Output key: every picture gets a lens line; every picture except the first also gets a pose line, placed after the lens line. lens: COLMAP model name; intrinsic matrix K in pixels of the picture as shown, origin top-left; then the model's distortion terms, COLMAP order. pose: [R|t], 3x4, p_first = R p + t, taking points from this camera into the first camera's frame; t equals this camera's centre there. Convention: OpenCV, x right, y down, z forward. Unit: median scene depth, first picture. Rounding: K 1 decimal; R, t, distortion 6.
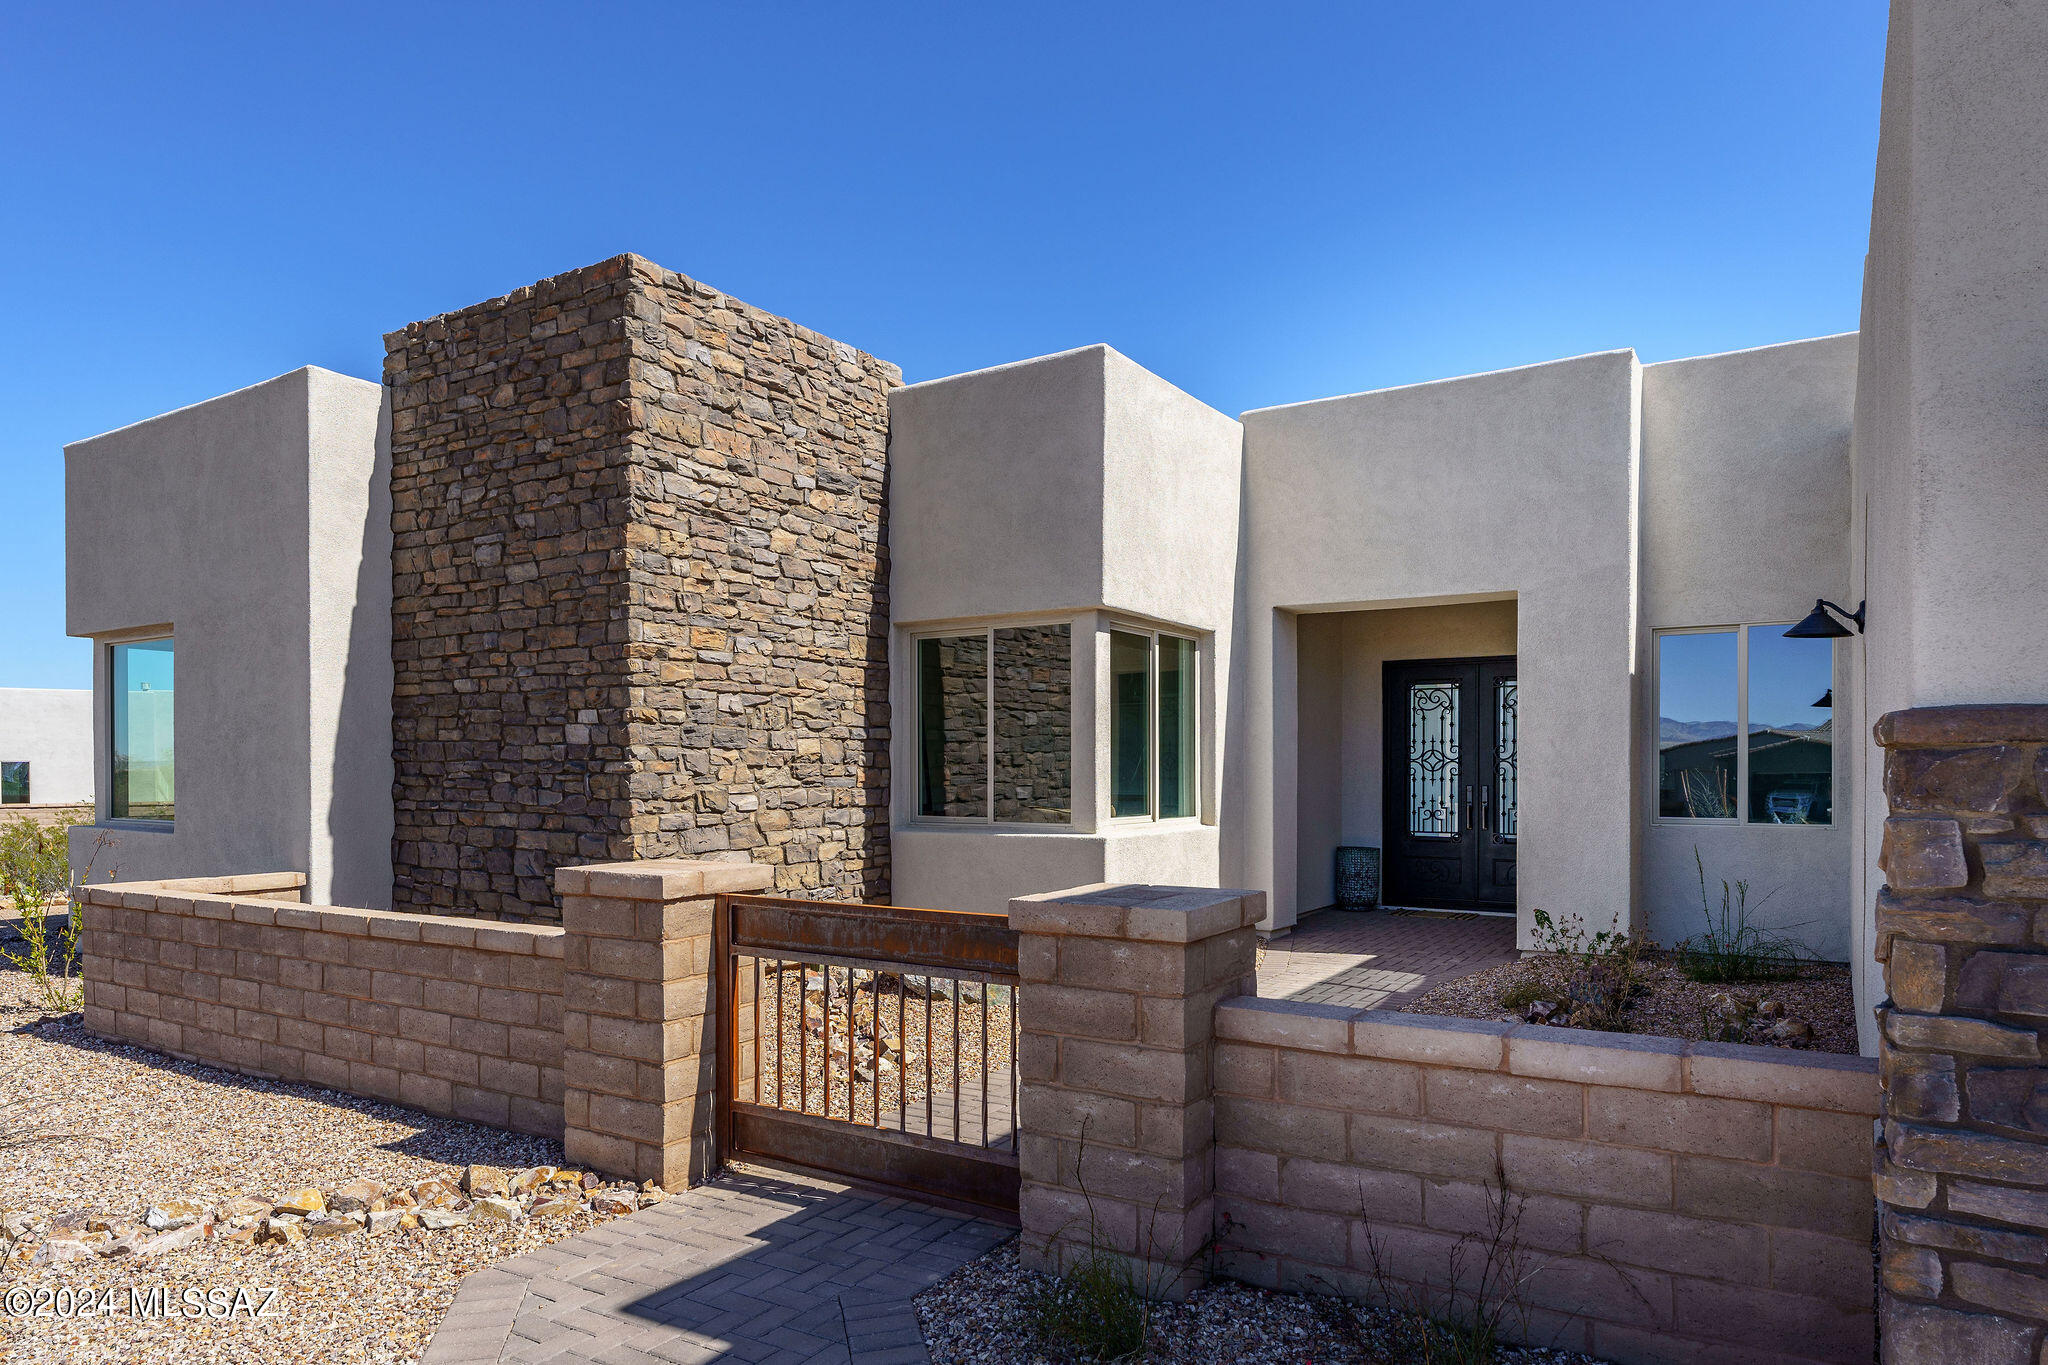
lens RADIAL K [[1266.2, 0, 1028.0], [0, 1266.2, 773.9], [0, 0, 1]] dist [0.000223, 0.000417]
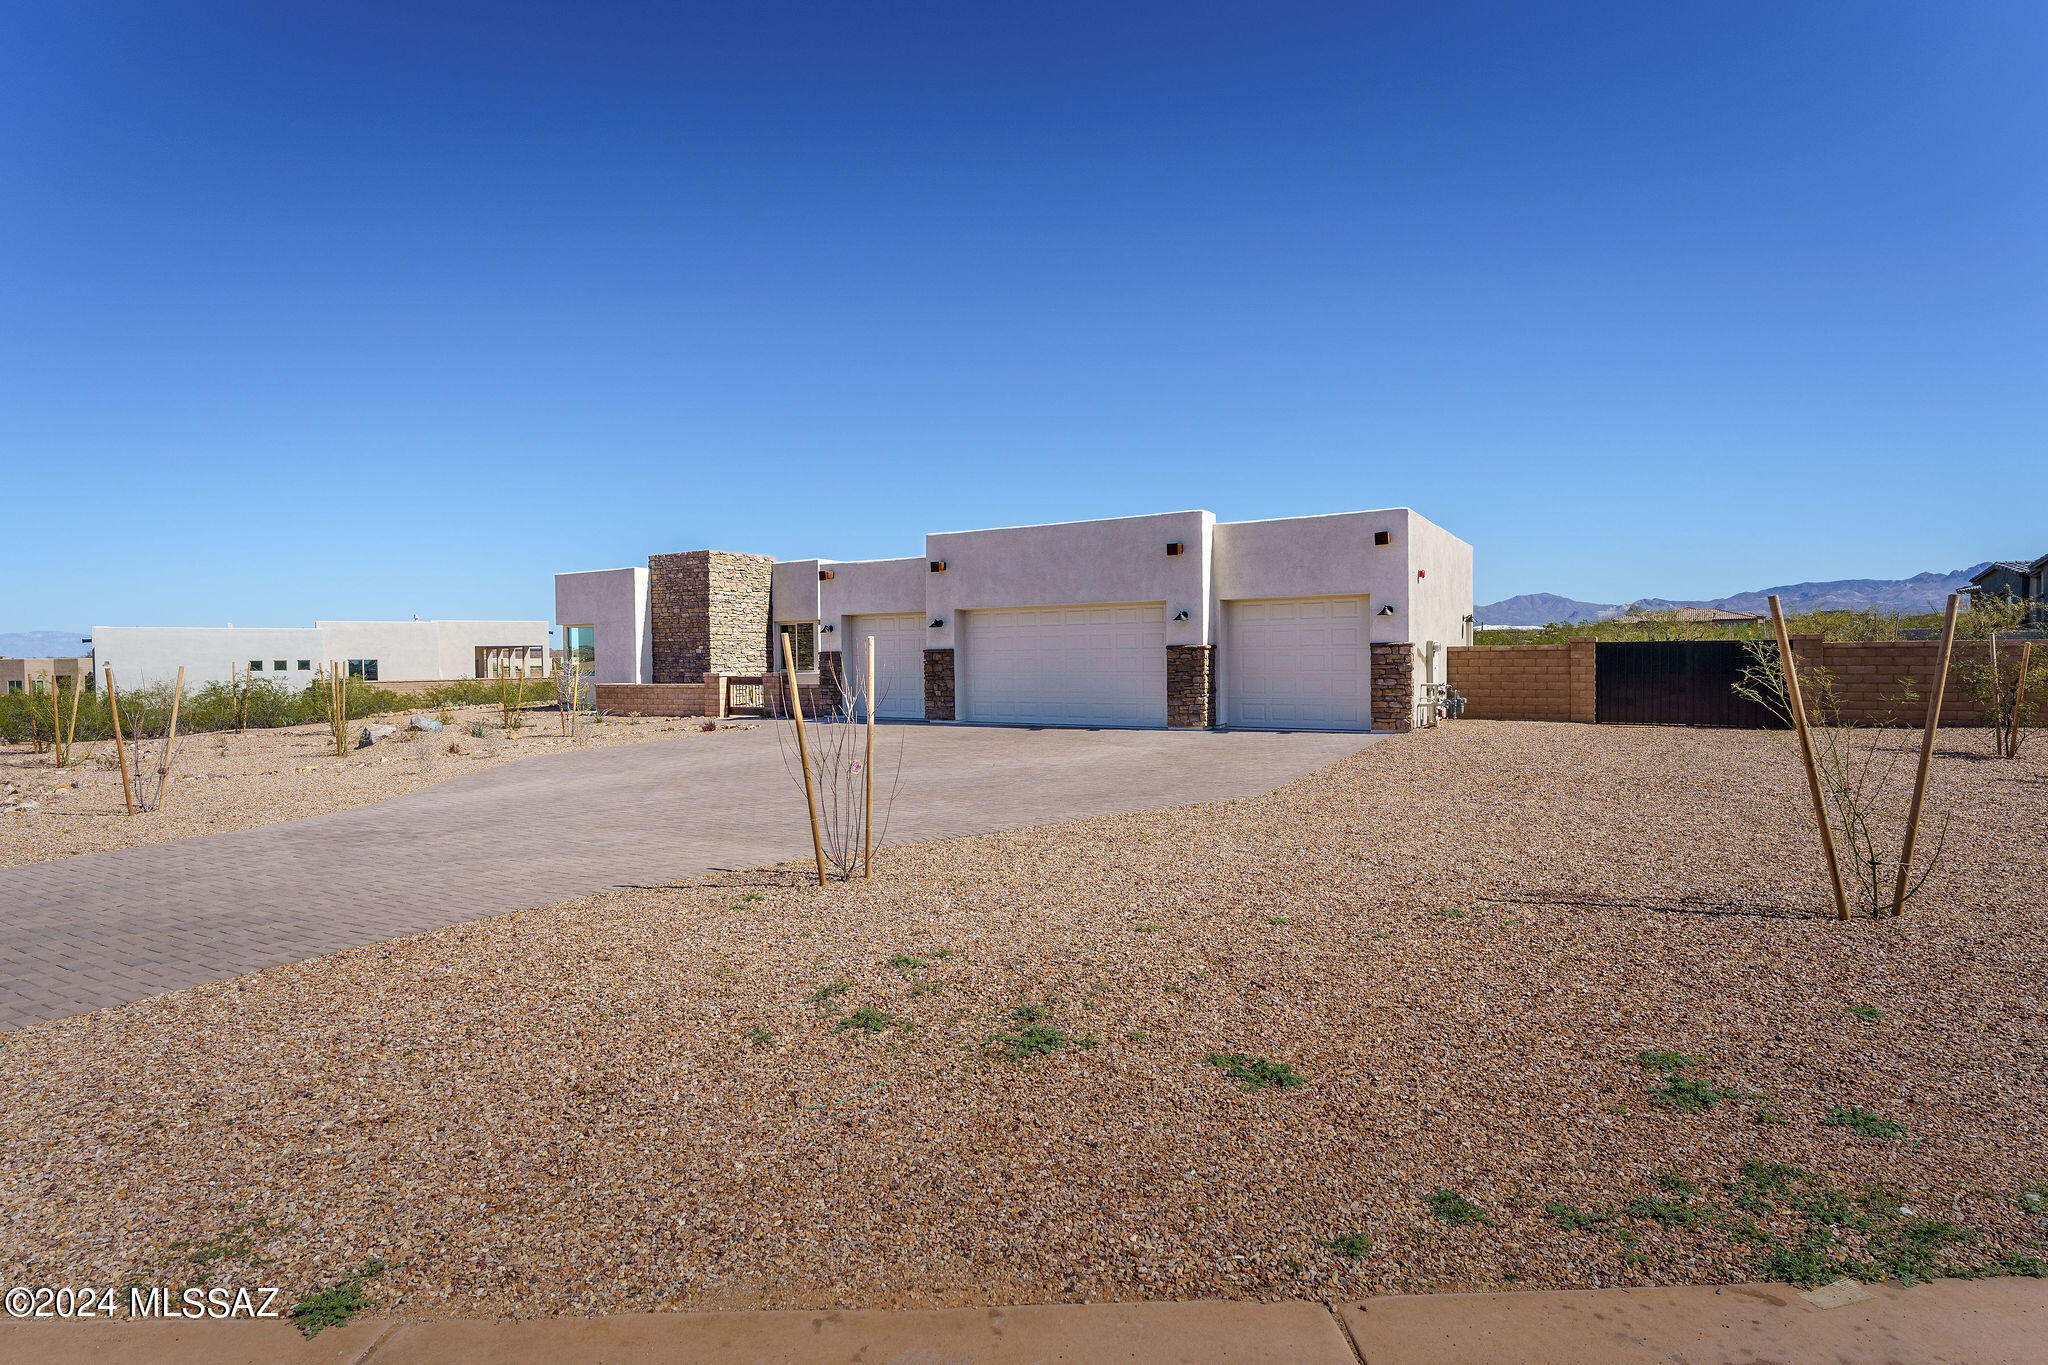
lens RADIAL K [[1044.9, 0, 1024.0], [0, 1044.9, 682.5], [0, 0, 1]] dist [0.001554, 0.000047]
pose [[0.999760, -0.007809, 0.020453, 0.734677], [0.007477, 0.999840, 0.016272, 0.029439], [-0.020577, -0.016115, 0.999658, -2.769108]]
